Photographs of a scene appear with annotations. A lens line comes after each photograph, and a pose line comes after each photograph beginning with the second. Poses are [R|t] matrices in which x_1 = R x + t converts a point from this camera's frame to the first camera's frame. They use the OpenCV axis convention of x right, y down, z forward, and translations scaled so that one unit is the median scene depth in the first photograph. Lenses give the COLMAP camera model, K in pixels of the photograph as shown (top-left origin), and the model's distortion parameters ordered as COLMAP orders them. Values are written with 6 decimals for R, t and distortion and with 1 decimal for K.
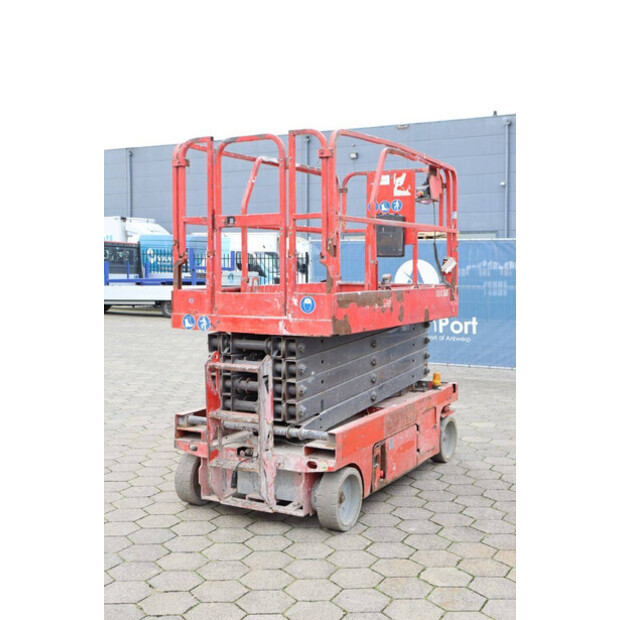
lens RADIAL K [[816.5, 0, 305.3], [0, 816.5, 311.7], [0, 0, 1]] dist [0.040205, 0.000000]
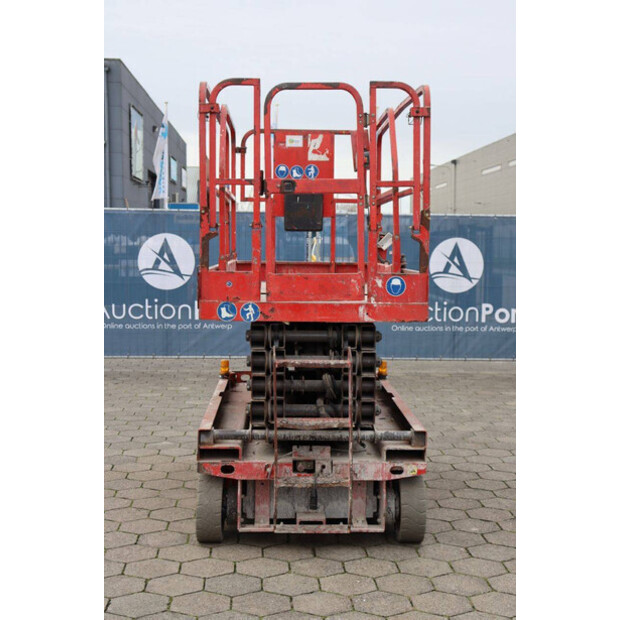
lens RADIAL K [[977.8, 0, 315.0], [0, 977.8, 310.2], [0, 0, 1]] dist [0.147705, 0.000000]
pose [[0.858754, -0.031005, 0.511449, -0.562177], [0.023736, 0.999503, 0.020739, -0.006149], [-0.511838, -0.005670, 0.859063, 0.139995]]
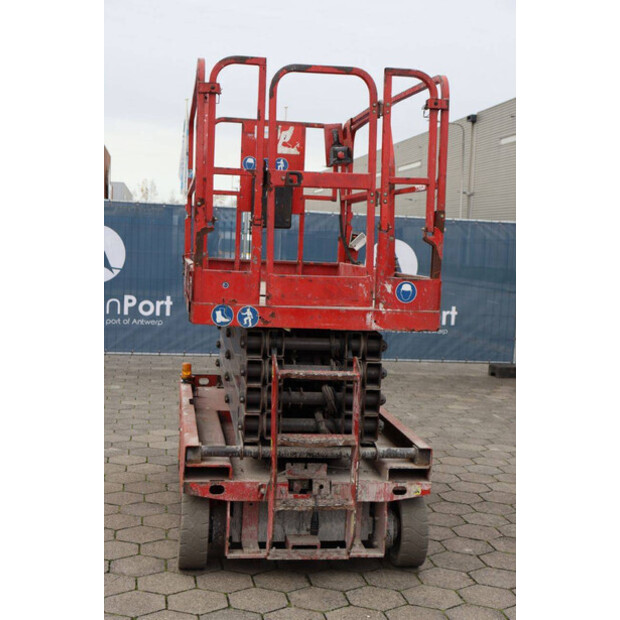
lens RADIAL K [[939.0, 0, 316.4], [0, 939.0, 314.1], [0, 0, 1]] dist [0.129009, 0.000000]
pose [[0.792600, -0.017328, 0.609495, -0.585852], [-0.003340, 0.999458, 0.032759, -0.015688], [-0.609733, -0.028000, 0.792112, 0.300823]]
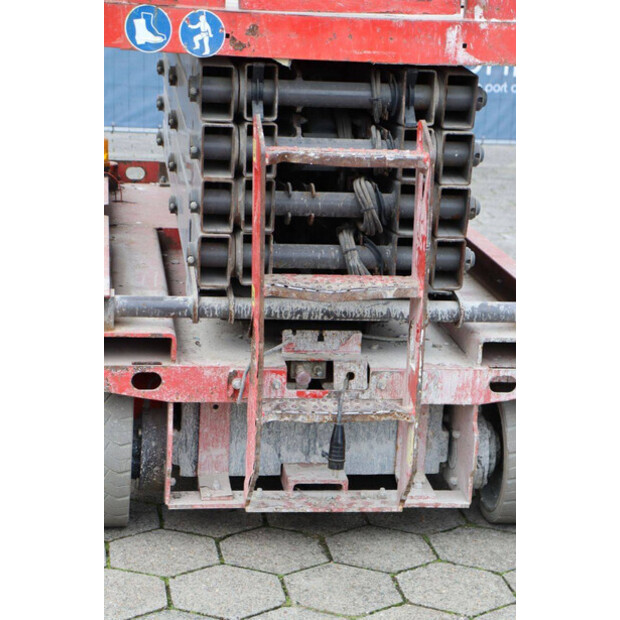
lens RADIAL K [[1480.8, 0, 325.0], [0, 1480.8, 316.4], [0, 0, 1]] dist [0.430278, 0.000000]
pose [[0.800357, -0.109115, 0.589510, -0.477322], [-0.007681, 0.981351, 0.192070, 0.008790], [-0.599474, -0.158252, 0.784593, 0.440997]]
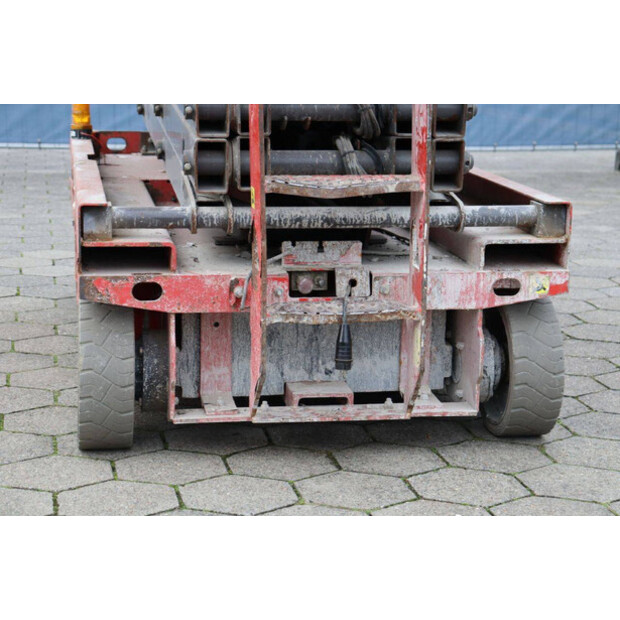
lens RADIAL K [[1480.8, 0, 318.9], [0, 1480.8, 307.9], [0, 0, 1]] dist [0.430278, 0.000000]
pose [[0.785114, -0.109282, 0.609634, -0.493449], [0.026656, 0.989360, 0.143022, 0.083398], [-0.618778, -0.096039, 0.779673, 0.448164]]
